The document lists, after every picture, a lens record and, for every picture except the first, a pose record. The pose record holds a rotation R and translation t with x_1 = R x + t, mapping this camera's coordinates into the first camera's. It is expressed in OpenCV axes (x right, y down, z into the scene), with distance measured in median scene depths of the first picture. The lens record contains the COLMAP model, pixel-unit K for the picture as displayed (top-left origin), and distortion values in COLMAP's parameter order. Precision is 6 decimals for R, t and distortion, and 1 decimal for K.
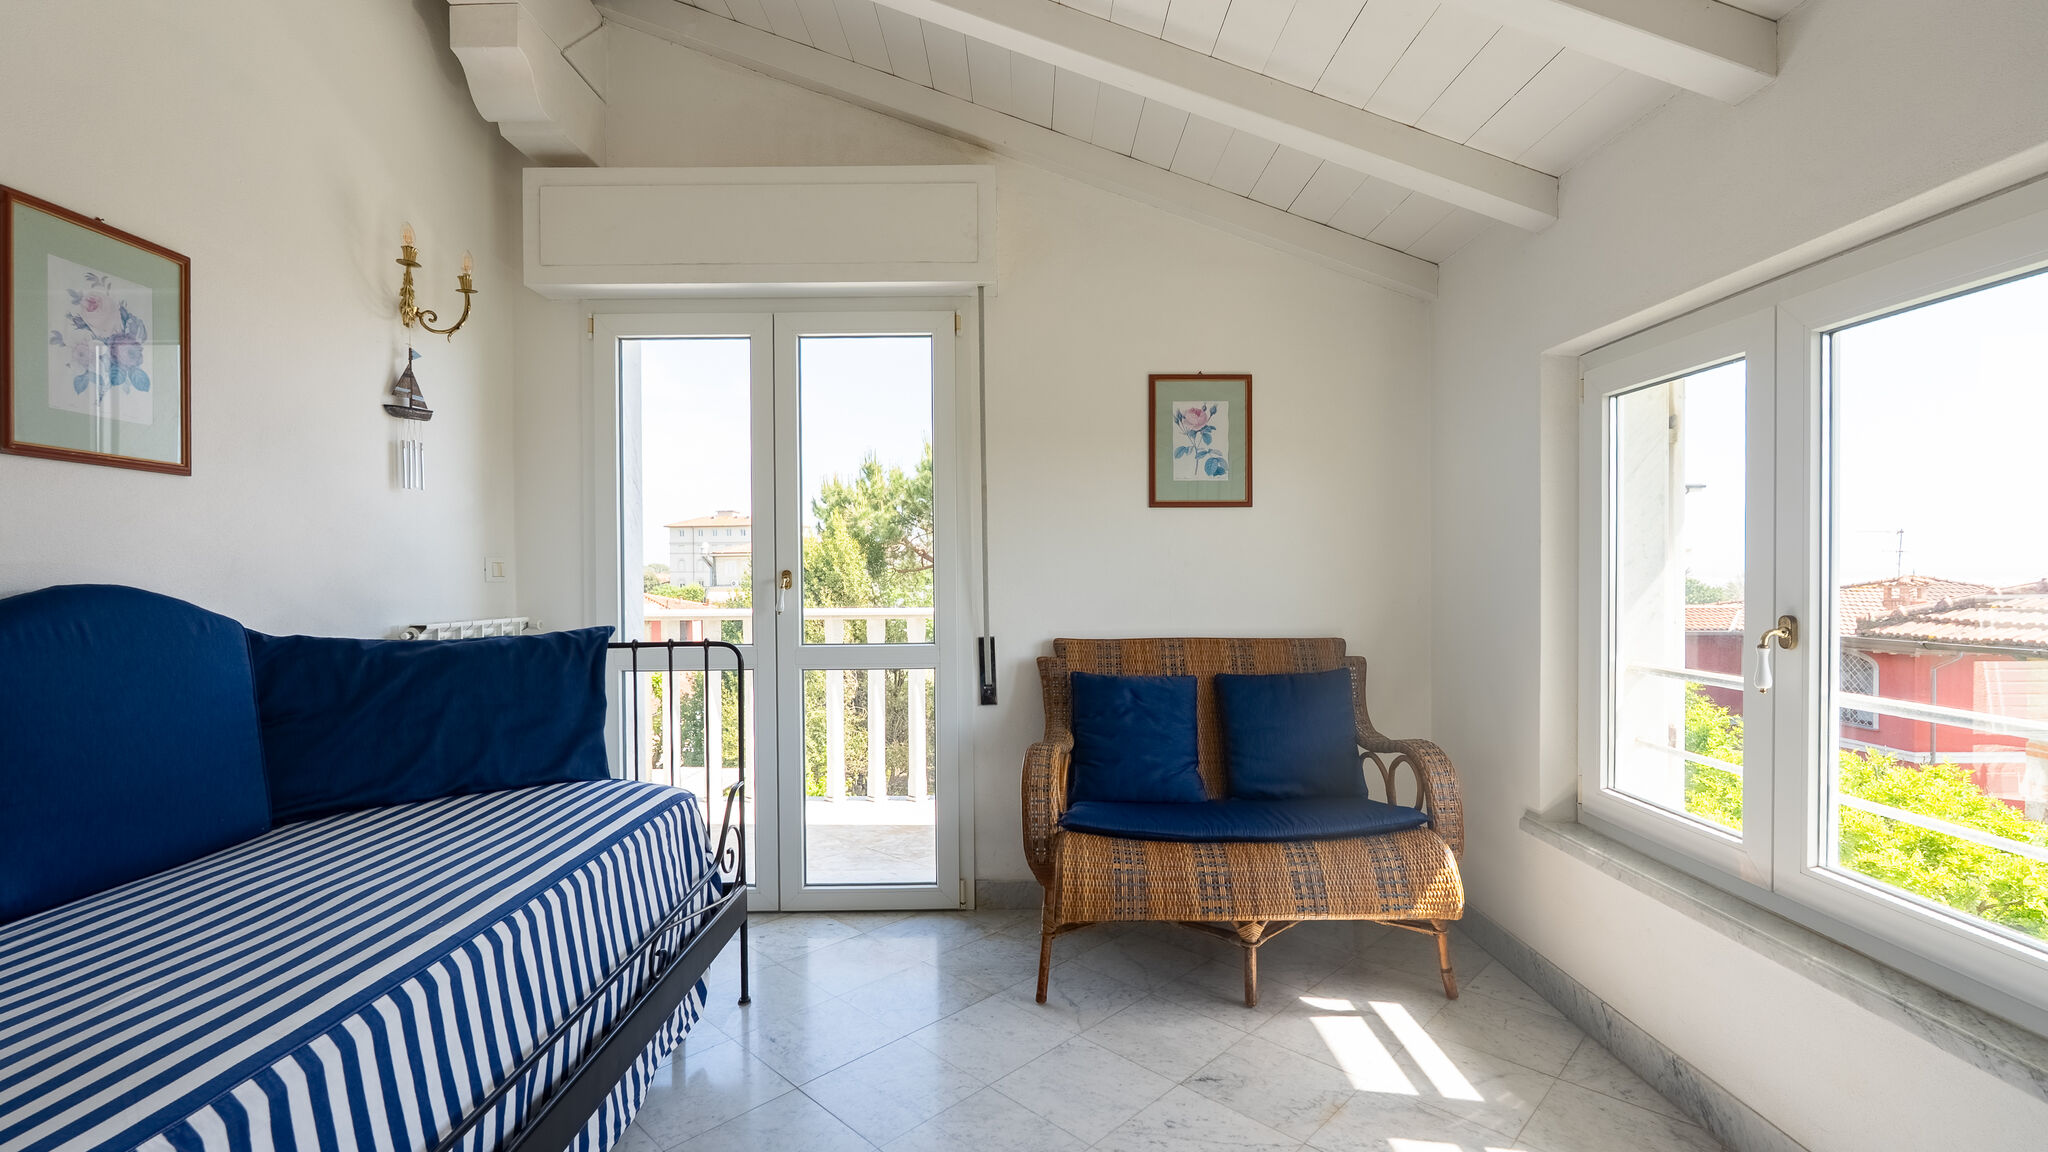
lens RADIAL K [[863.9, 0, 1023.5], [0, 863.9, 579.5], [0, 0, 1]] dist [-0.004013, -0.000188]
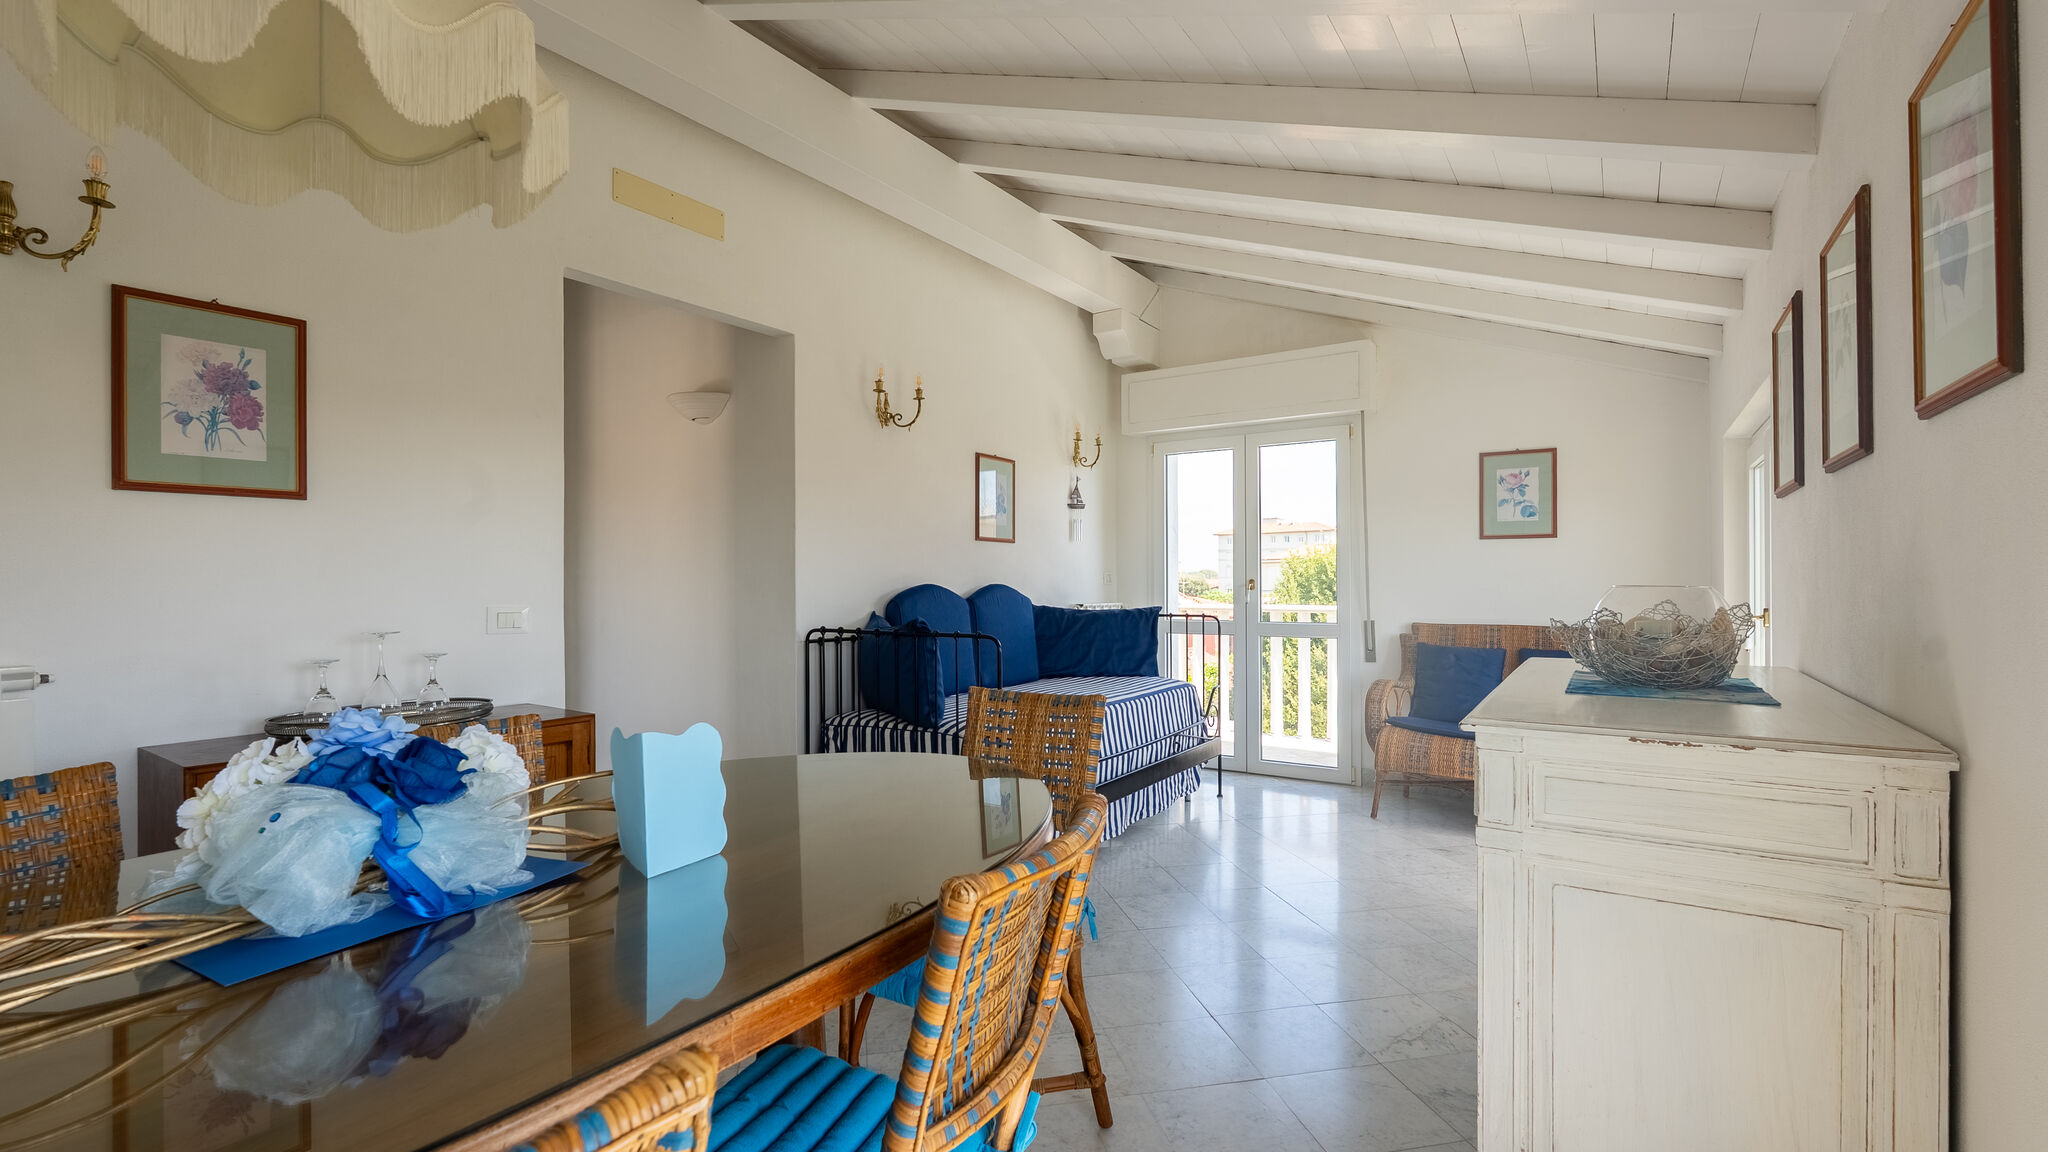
lens RADIAL K [[907.0, 0, 1024.0], [0, 907.0, 576.0], [0, 0, 1]] dist [-0.000168, 0.000021]
pose [[0.823300, 0.001801, -0.567603, 0.414844], [-0.007758, 0.999937, -0.008081, 0.001214], [0.567553, 0.011056, 0.823263, -0.831891]]
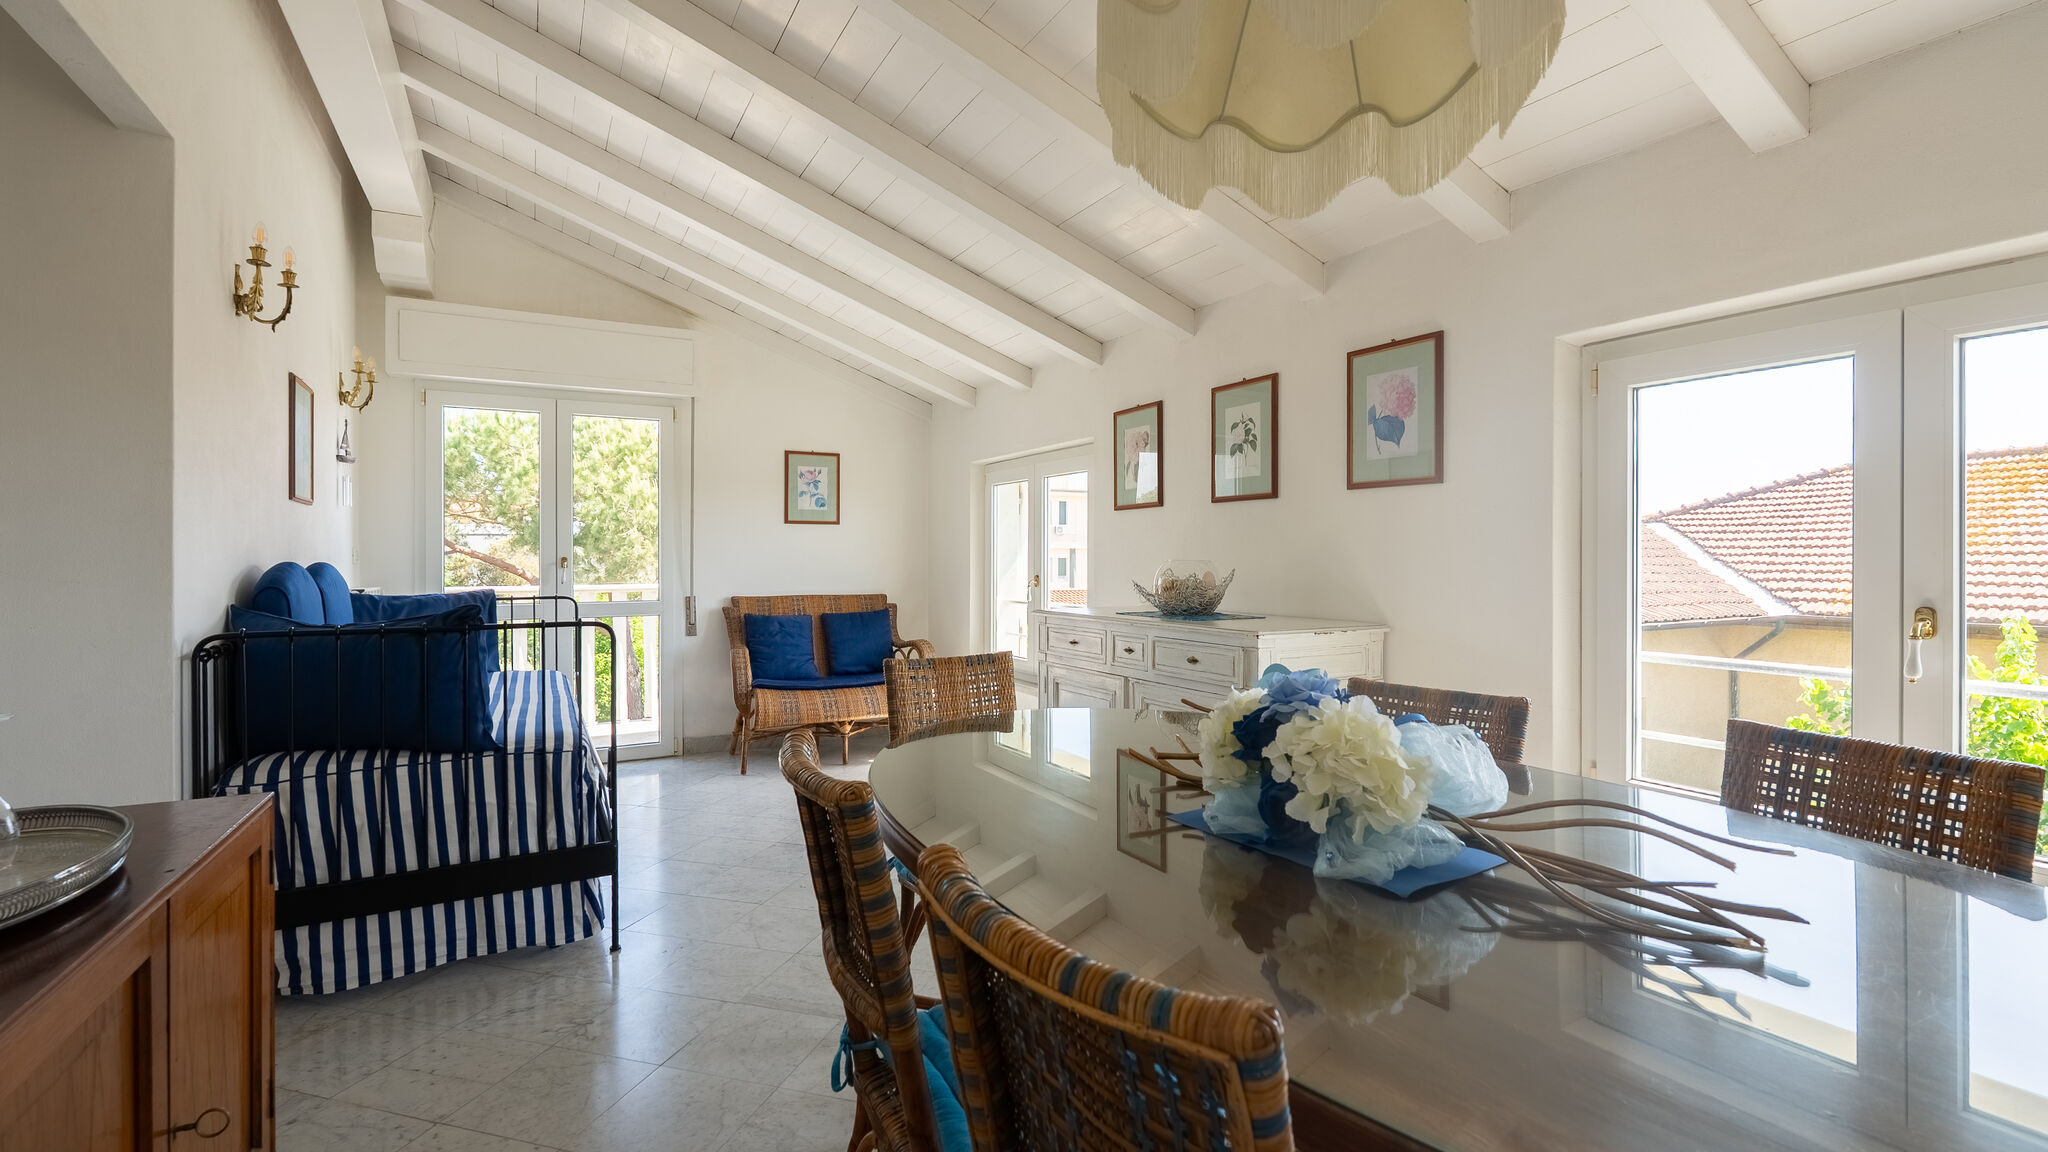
lens RADIAL K [[925.5, 0, 1011.1], [0, 925.5, 547.7], [0, 0, 1]] dist [-0.002864, 0.000025]
pose [[0.878274, 0.009867, 0.478055, -0.383442], [0.000887, 0.999752, -0.022265, 0.011507], [-0.478156, 0.019979, 0.878047, -0.978148]]
